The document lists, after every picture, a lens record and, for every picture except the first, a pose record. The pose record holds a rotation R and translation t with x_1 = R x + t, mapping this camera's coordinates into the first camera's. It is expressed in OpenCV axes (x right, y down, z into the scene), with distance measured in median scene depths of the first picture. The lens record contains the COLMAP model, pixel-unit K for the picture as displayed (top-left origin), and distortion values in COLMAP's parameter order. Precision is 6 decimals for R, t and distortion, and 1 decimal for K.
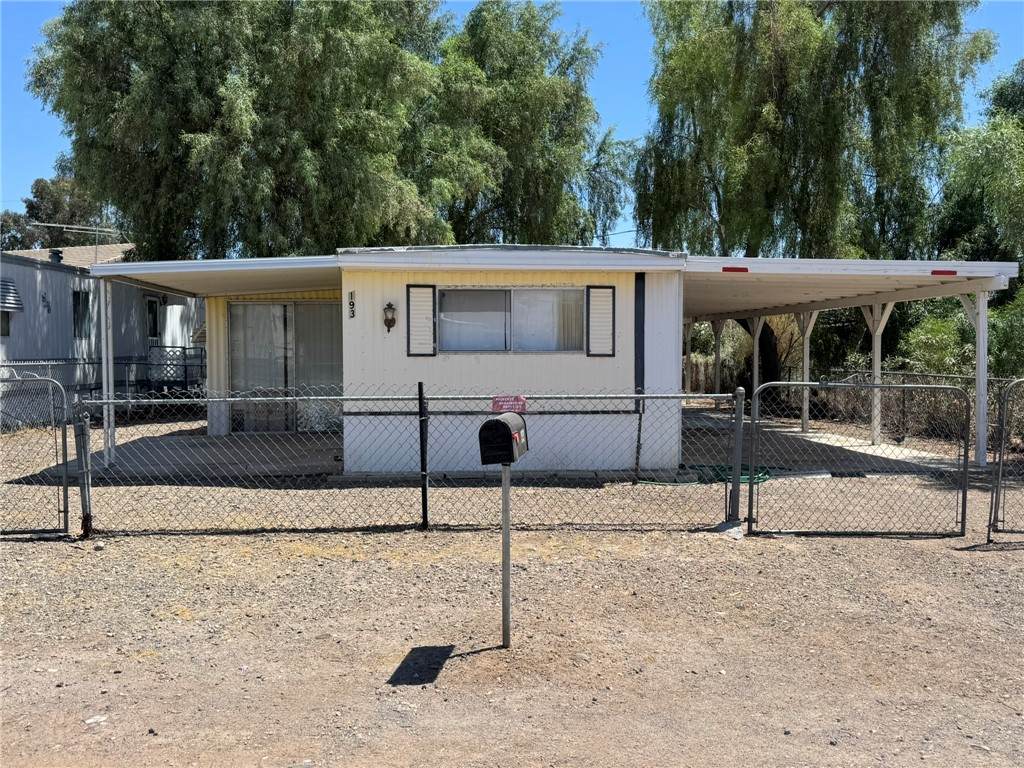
lens RADIAL K [[1006.9, 0, 508.3], [0, 1006.9, 384.7], [0, 0, 1]] dist [0.071848, 0.000000]
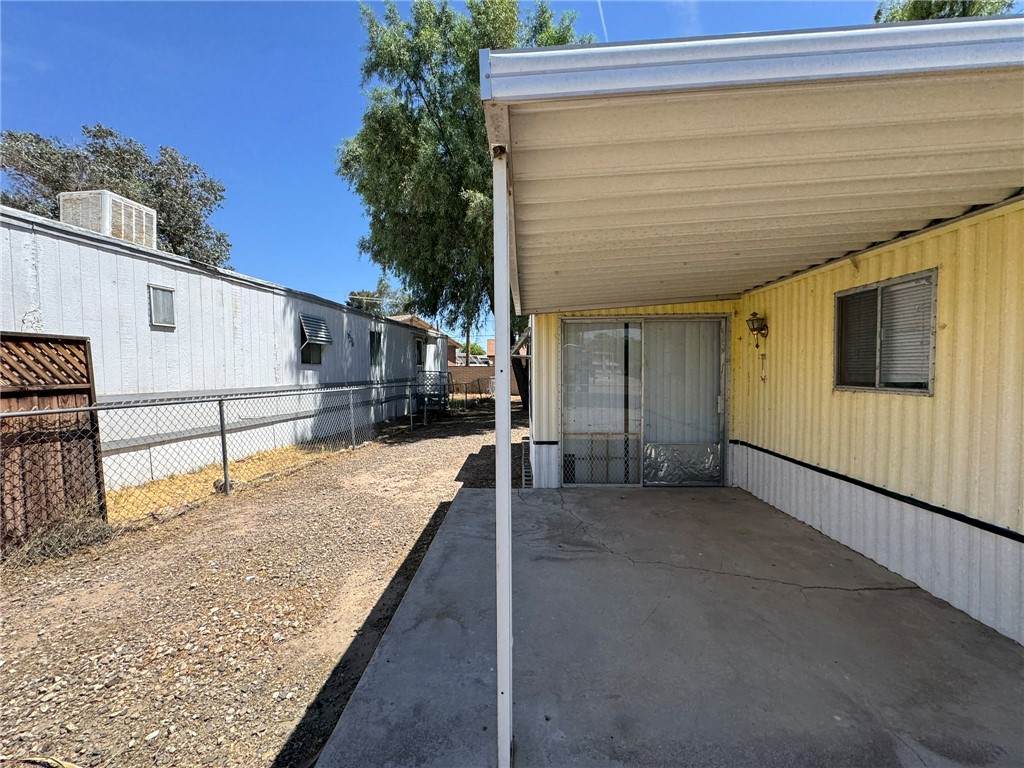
lens RADIAL K [[433.4, 0, 516.9], [0, 433.4, 387.4], [0, 0, 1]] dist [0.023792, 0.000239]
pose [[0.997546, 0.002365, -0.069974, -0.197032], [-0.002121, 0.999991, 0.003559, -0.020807], [0.069982, -0.003402, 0.997542, 0.450773]]
